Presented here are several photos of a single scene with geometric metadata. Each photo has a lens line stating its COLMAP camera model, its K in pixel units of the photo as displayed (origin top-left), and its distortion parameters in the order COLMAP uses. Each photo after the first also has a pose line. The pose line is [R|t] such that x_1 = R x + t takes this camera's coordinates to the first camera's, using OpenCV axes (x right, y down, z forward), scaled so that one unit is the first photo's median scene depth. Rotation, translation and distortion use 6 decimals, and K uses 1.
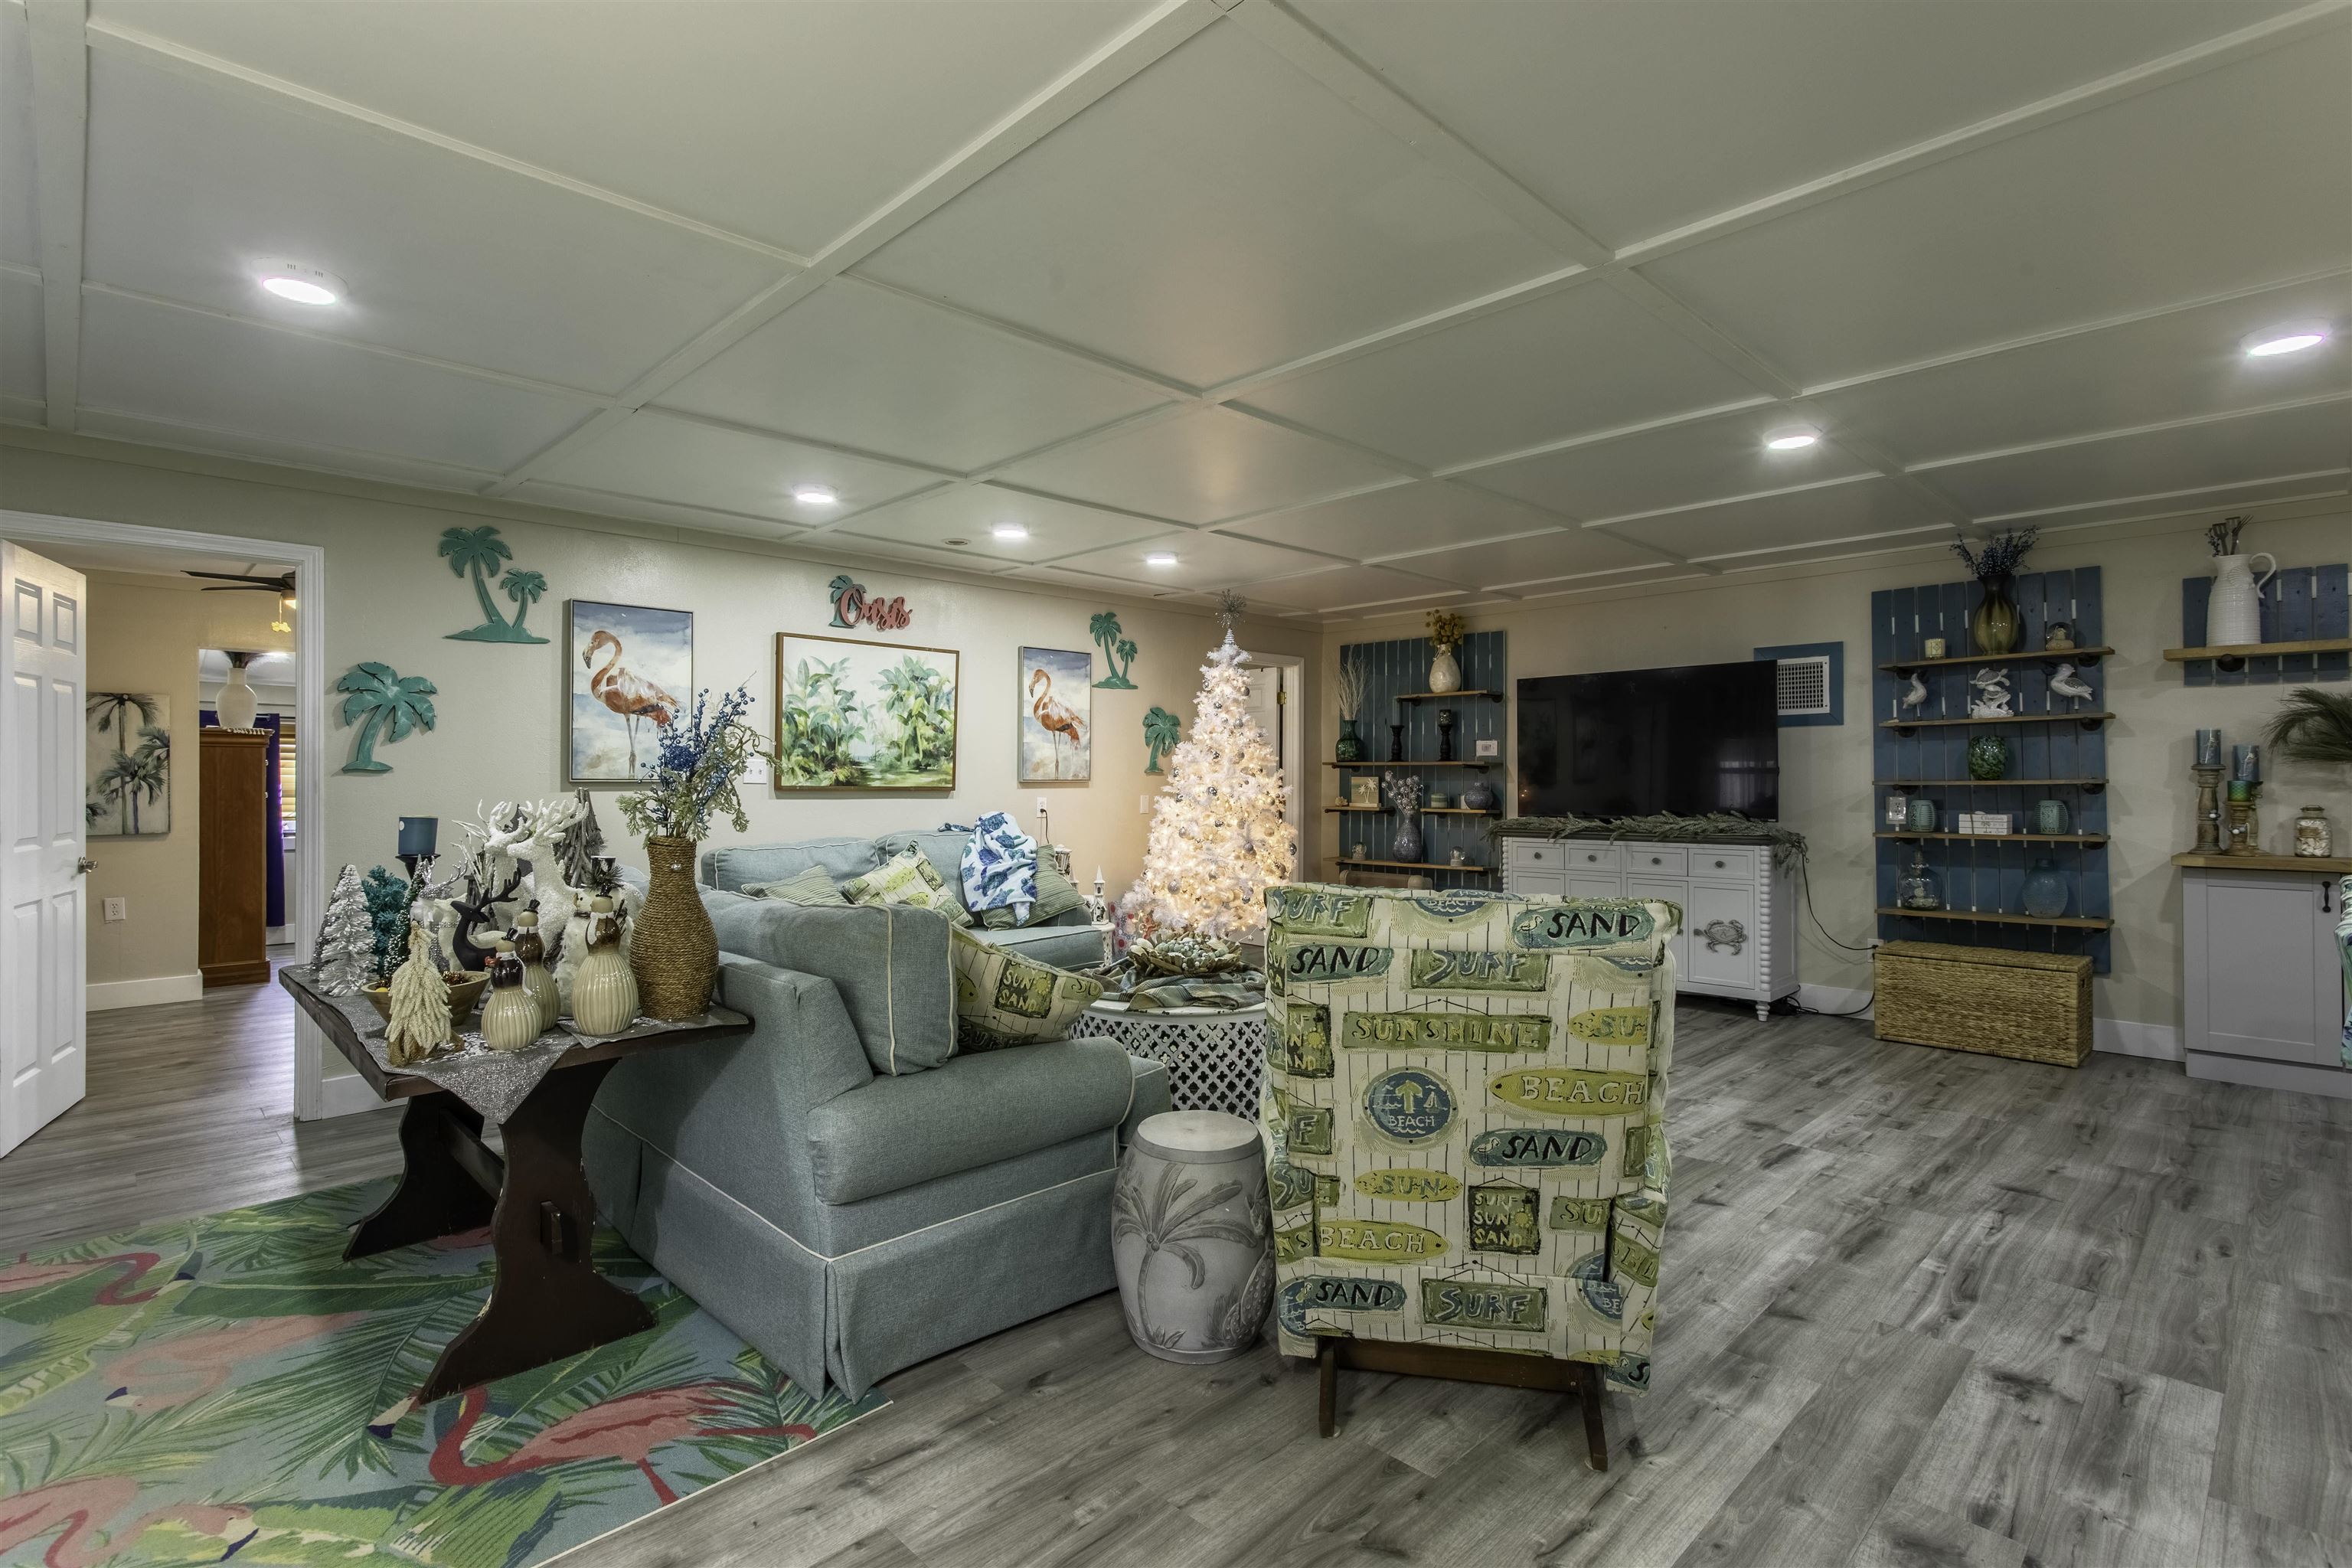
lens RADIAL K [[1125.8, 0, 1090.8], [0, 1125.8, 785.6], [0, 0, 1]] dist [0.001862, 0.000887]
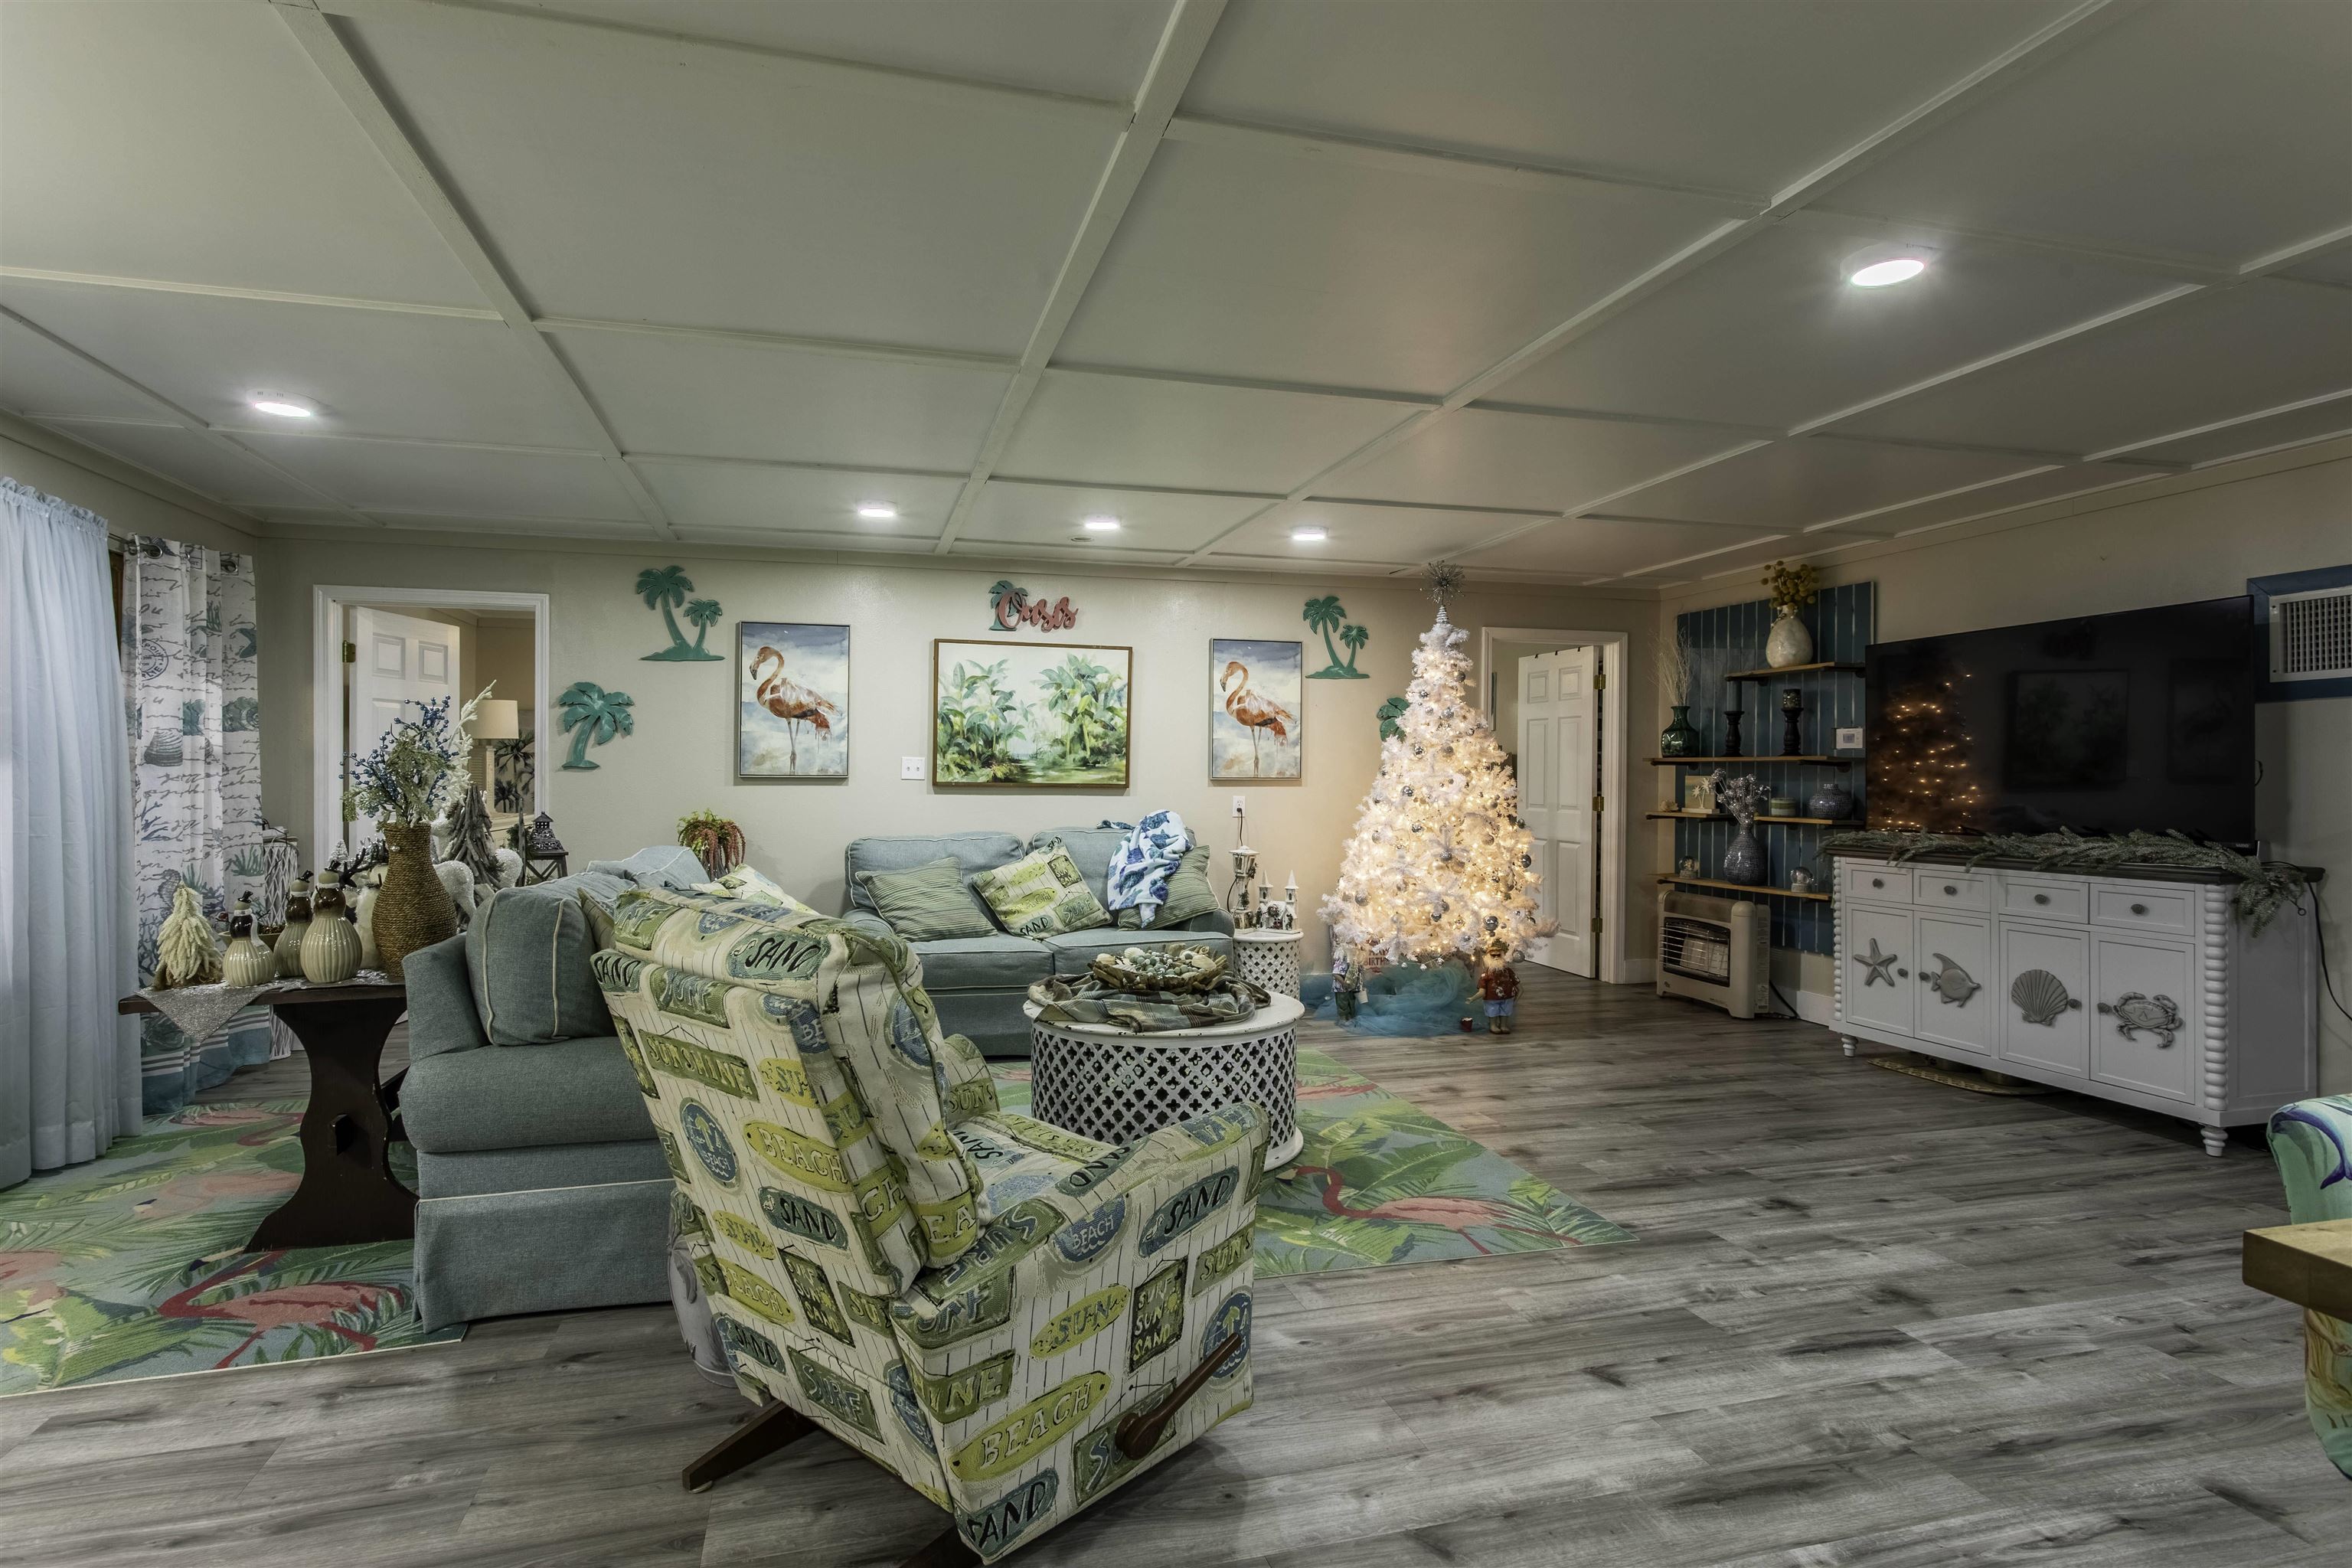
lens RADIAL K [[1115.4, 0, 1103.9], [0, 1115.4, 782.9], [0, 0, 1]] dist [0.002035, 0.001308]
pose [[0.878146, 0.007144, -0.478339, 0.351202], [-0.007082, 0.999973, 0.001934, -0.001843], [0.478340, 0.001690, 0.878173, 0.133357]]
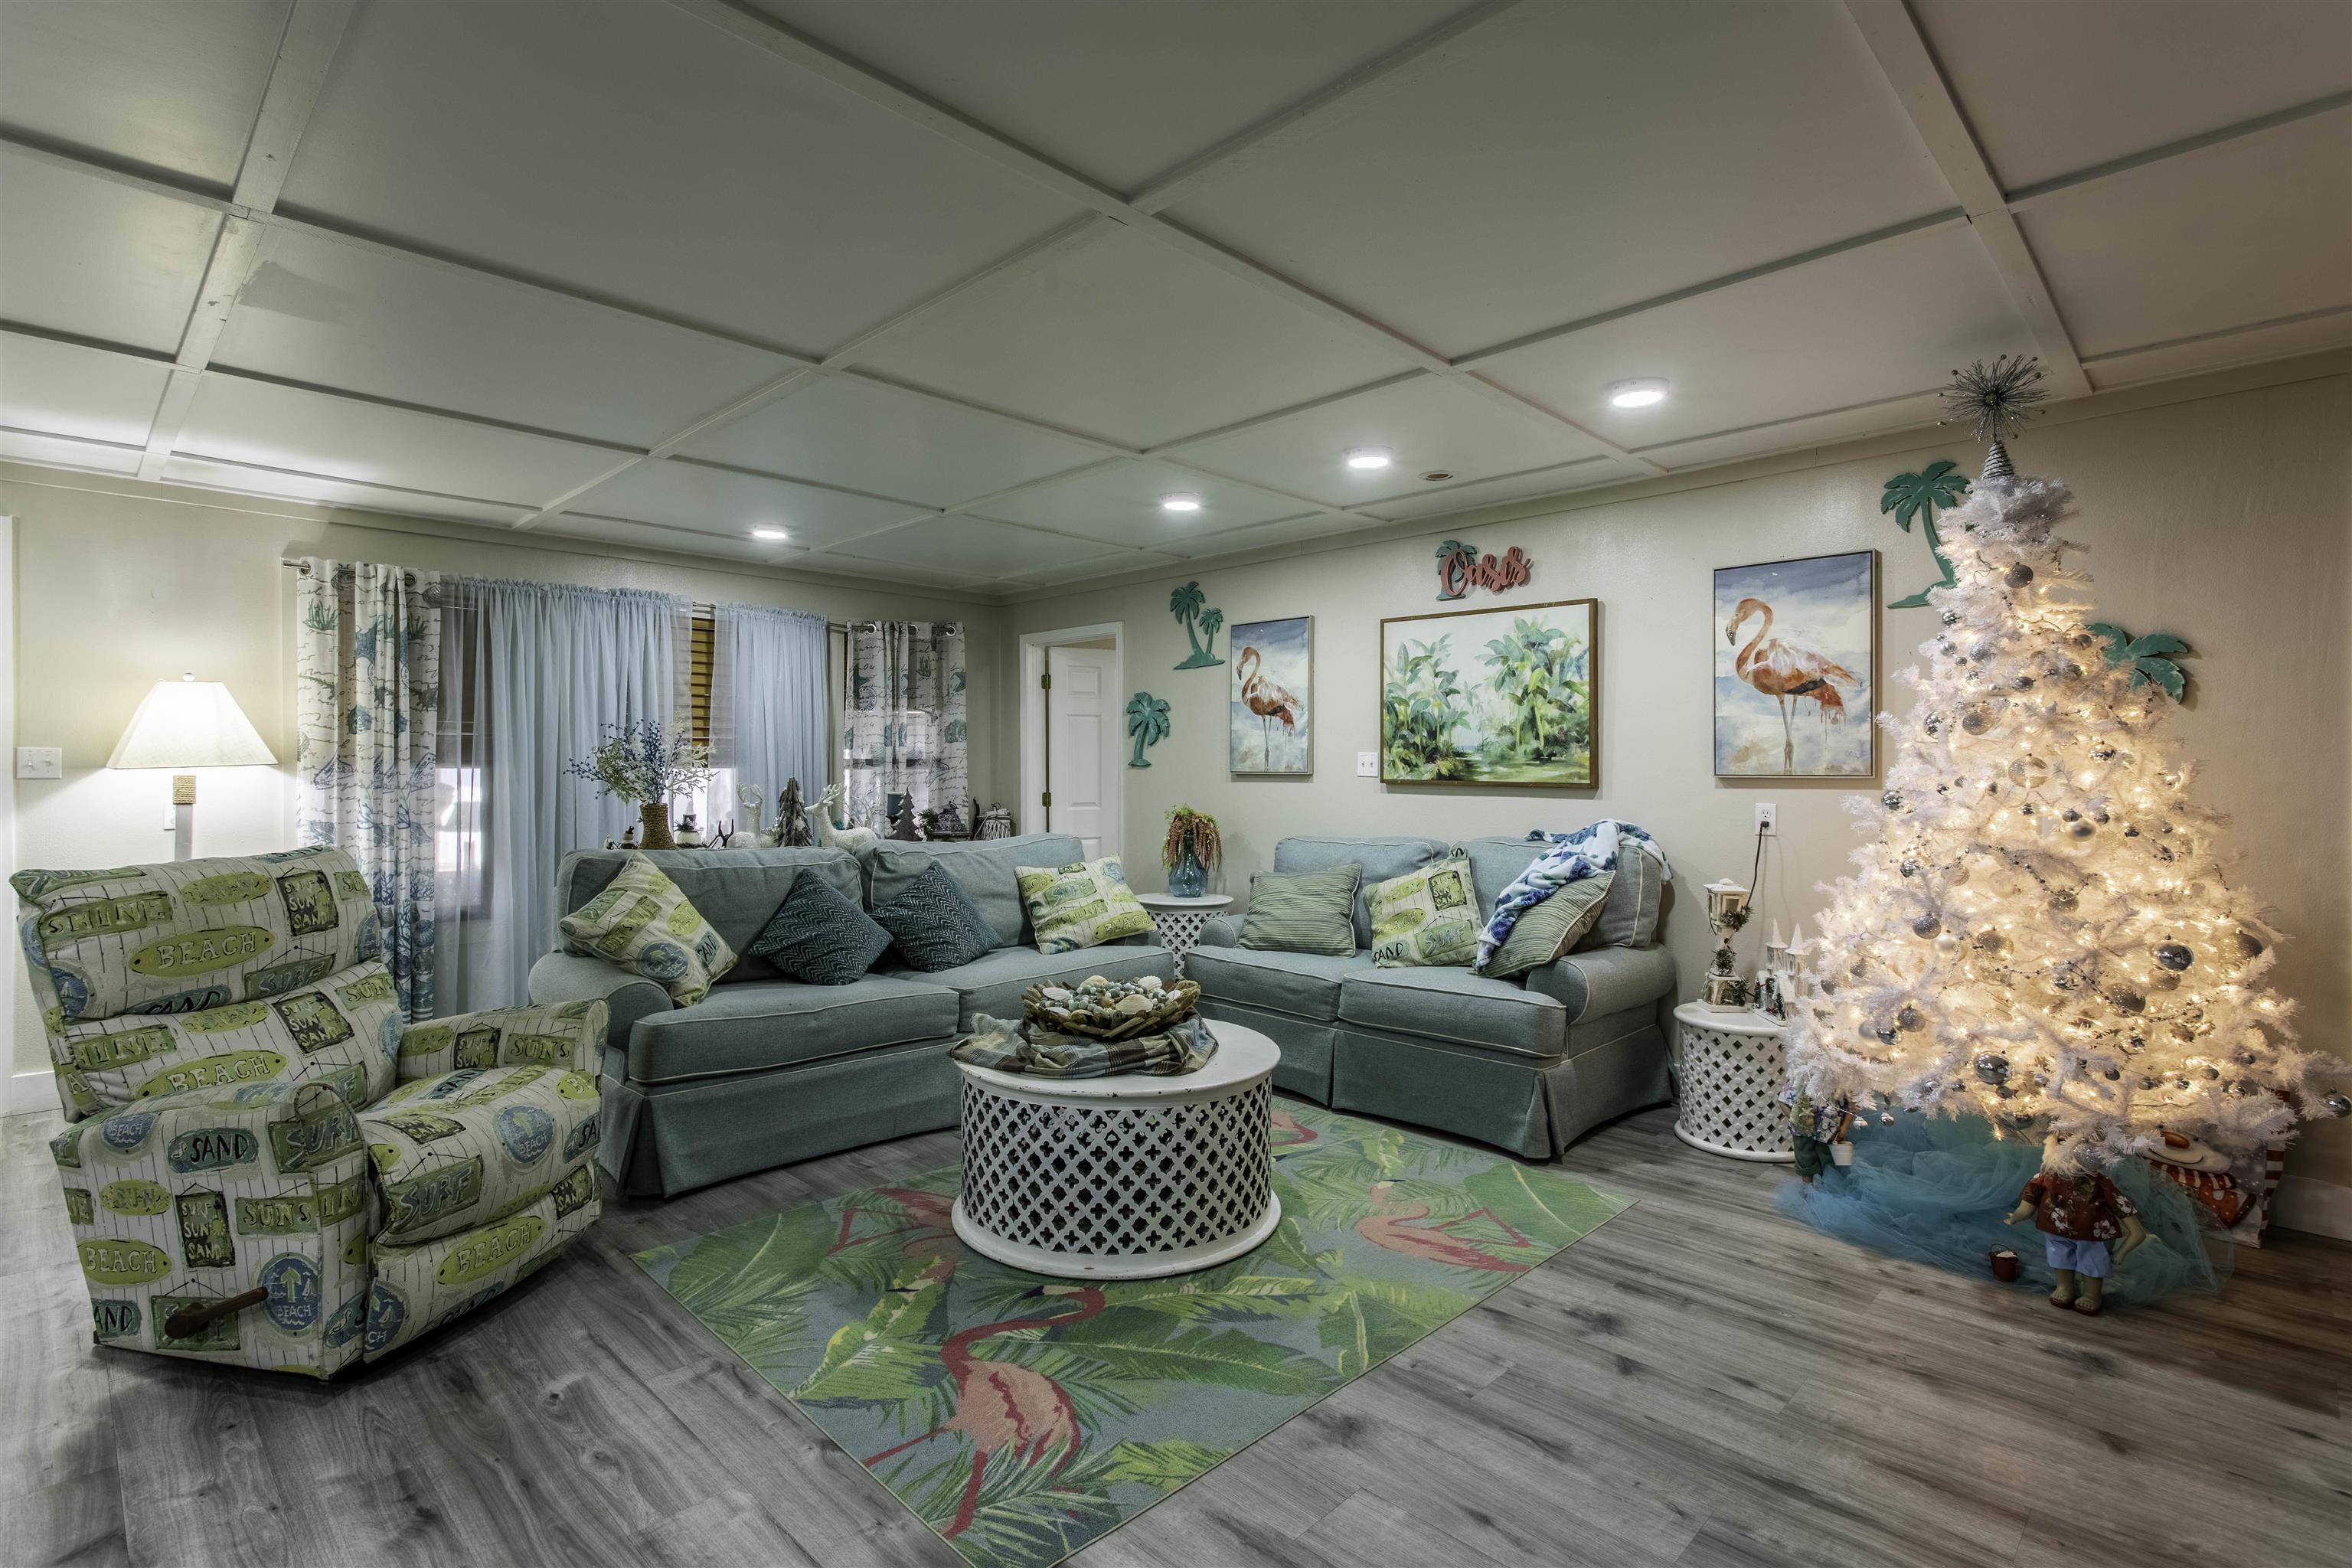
lens RADIAL K [[1091.0, 0, 1294.7], [0, 1091.0, 777.2], [0, 0, 1]] dist [0.002781, 0.000221]
pose [[0.112332, 0.007229, -0.993644, 0.601421], [-0.007611, 0.999950, 0.006415, -0.006491], [0.993642, 0.006842, 0.112382, 0.769956]]
